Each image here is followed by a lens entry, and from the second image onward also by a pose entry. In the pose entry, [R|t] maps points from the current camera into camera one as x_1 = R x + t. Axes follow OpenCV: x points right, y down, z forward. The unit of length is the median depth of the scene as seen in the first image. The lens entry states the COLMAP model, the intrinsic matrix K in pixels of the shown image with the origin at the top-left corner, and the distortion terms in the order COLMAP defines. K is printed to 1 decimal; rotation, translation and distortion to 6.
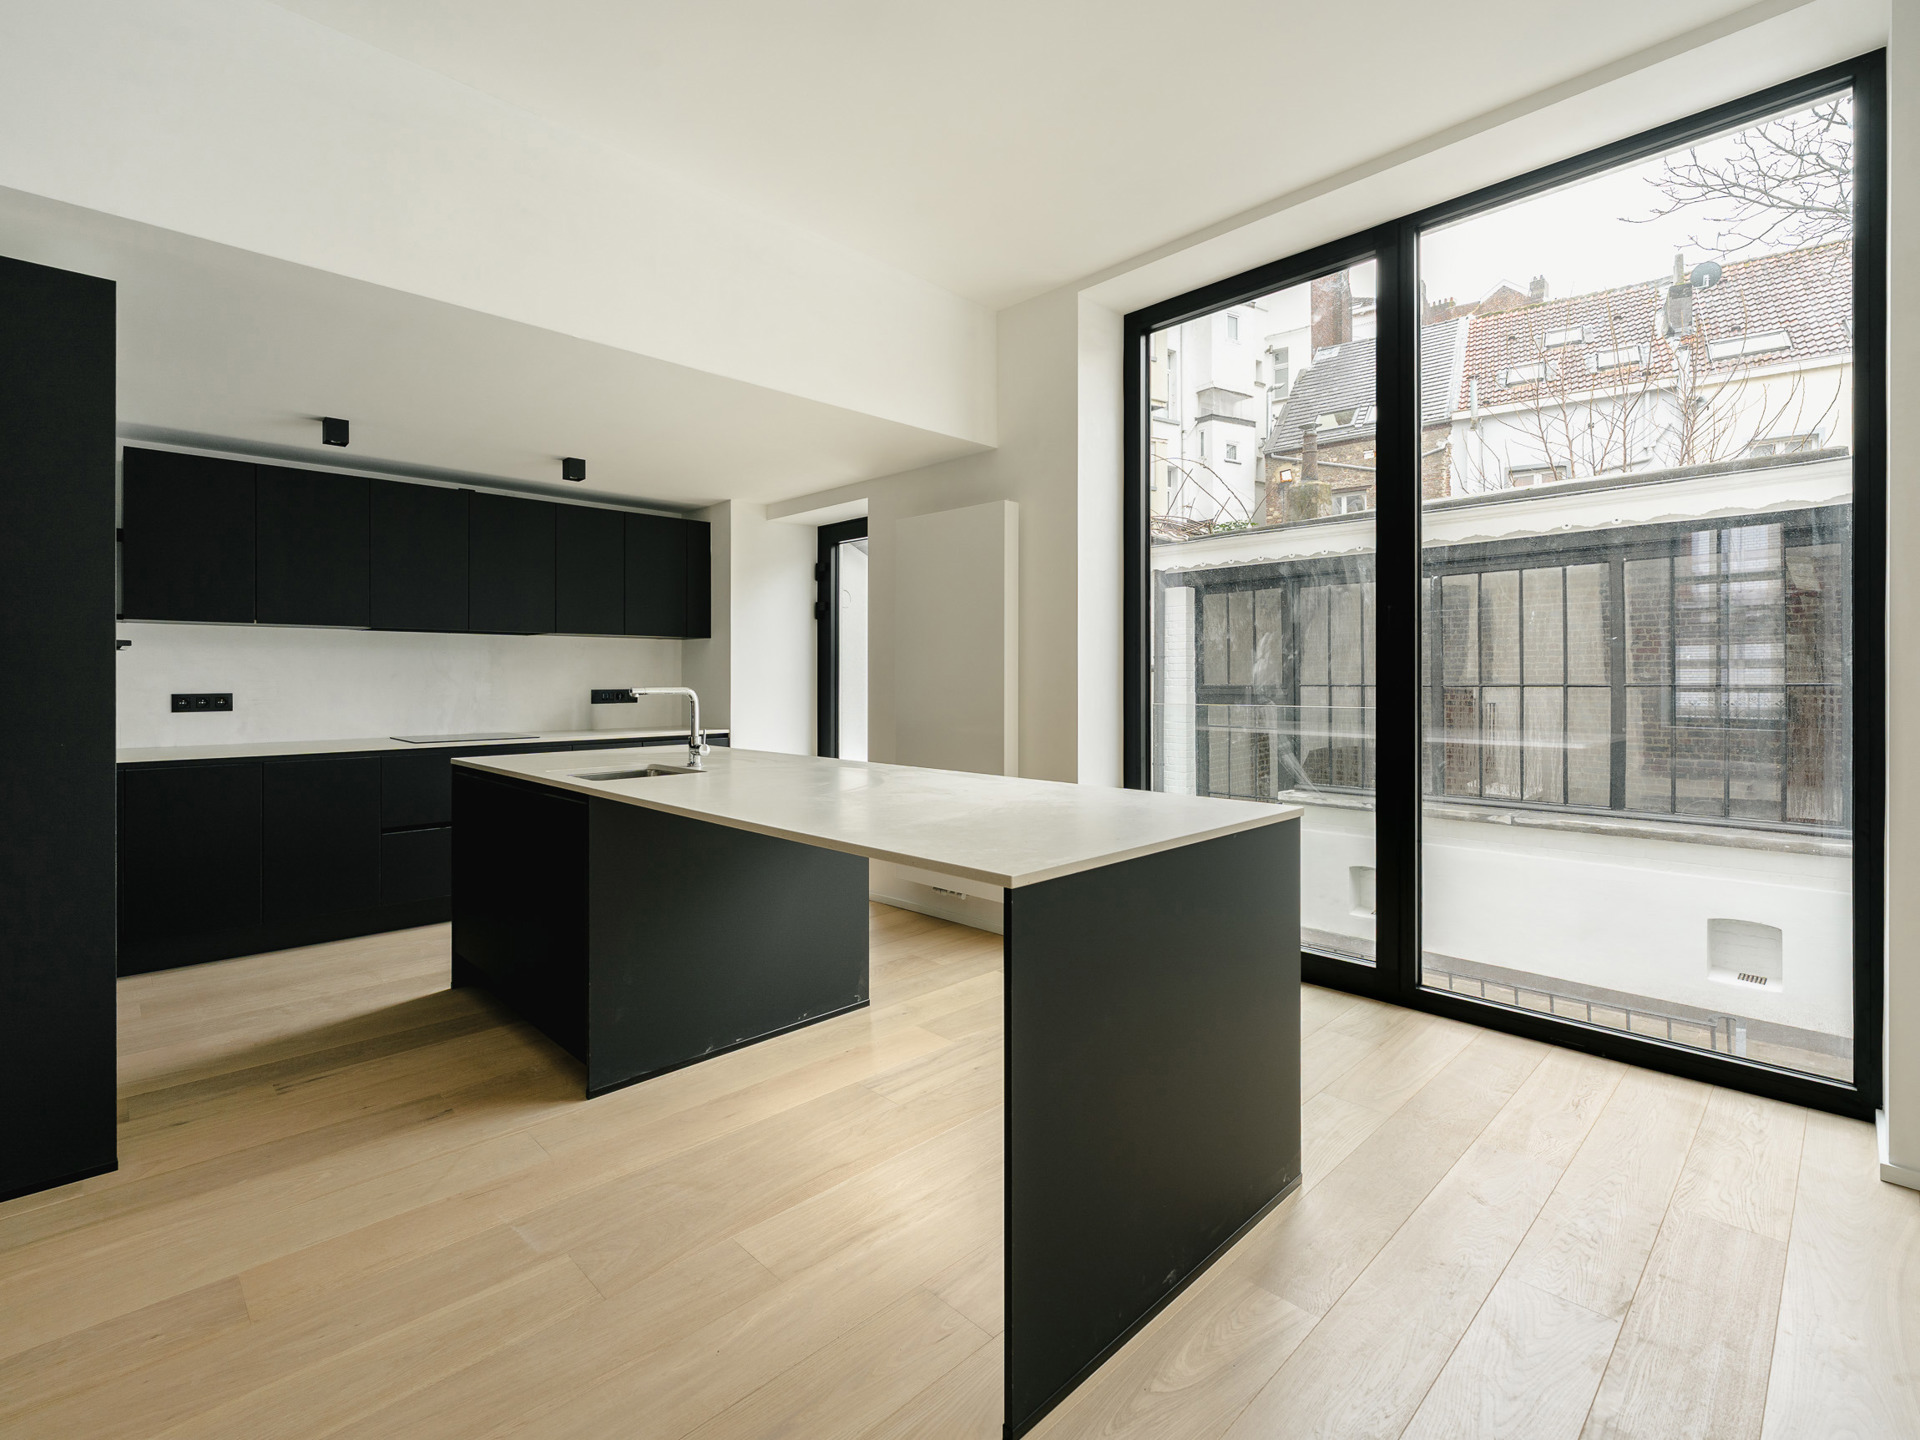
lens RADIAL K [[885.3, 0, 928.4], [0, 885.3, 681.4], [0, 0, 1]] dist [0.005583, -0.009024]
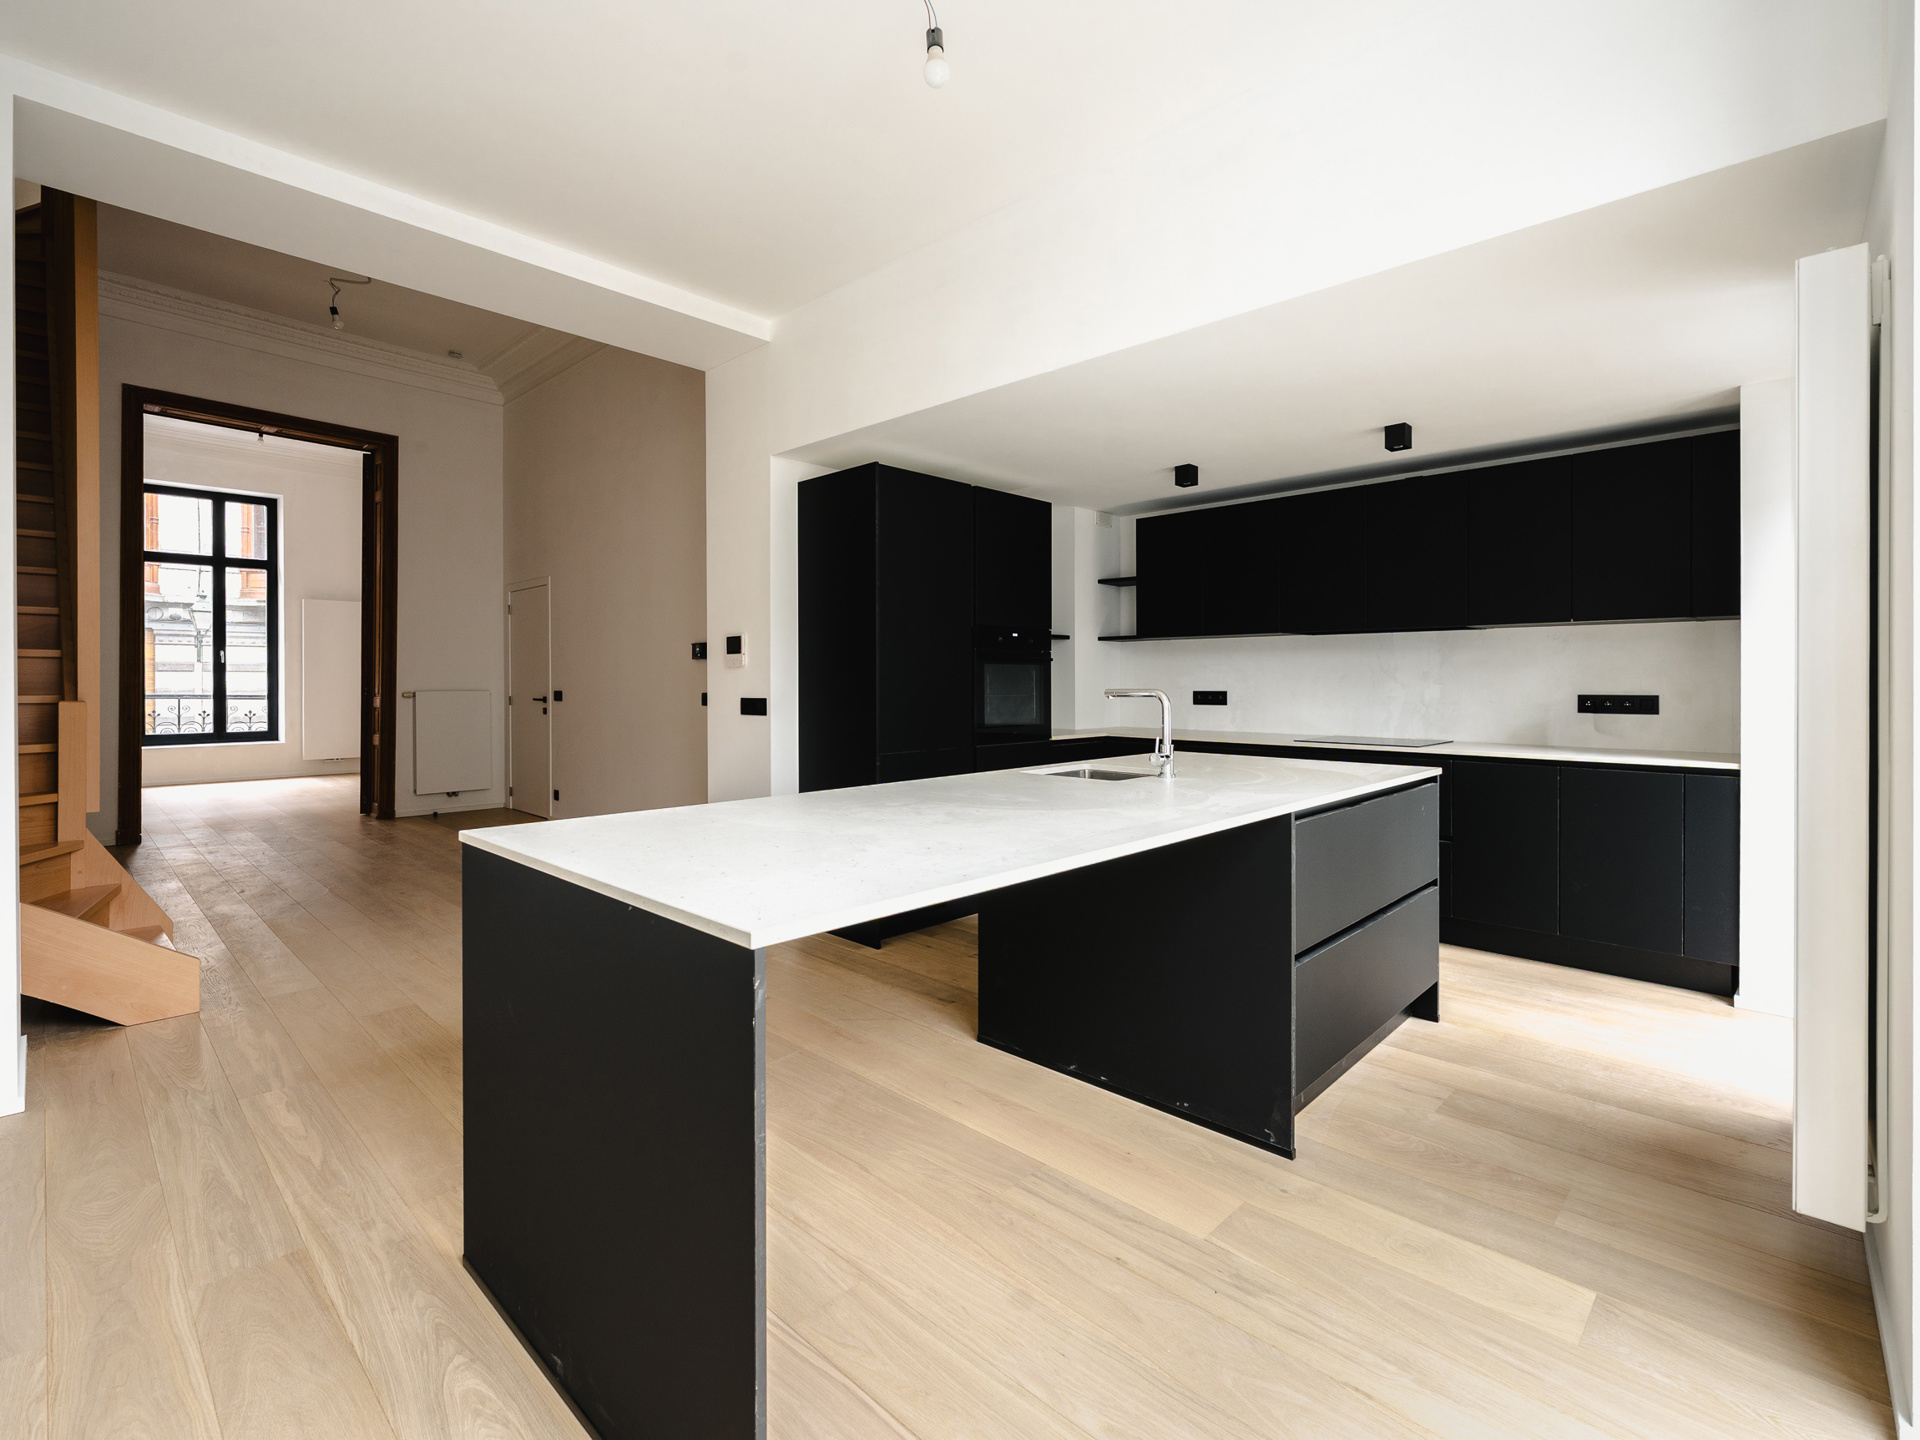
lens RADIAL K [[885.3, 0, 928.4], [0, 885.3, 681.4], [0, 0, 1]] dist [0.005583, -0.009024]
pose [[0.031447, 0.002624, -0.999502, 0.653158], [-0.004316, 0.999988, 0.002490, -0.002725], [0.999496, 0.004236, 0.031458, 0.754619]]
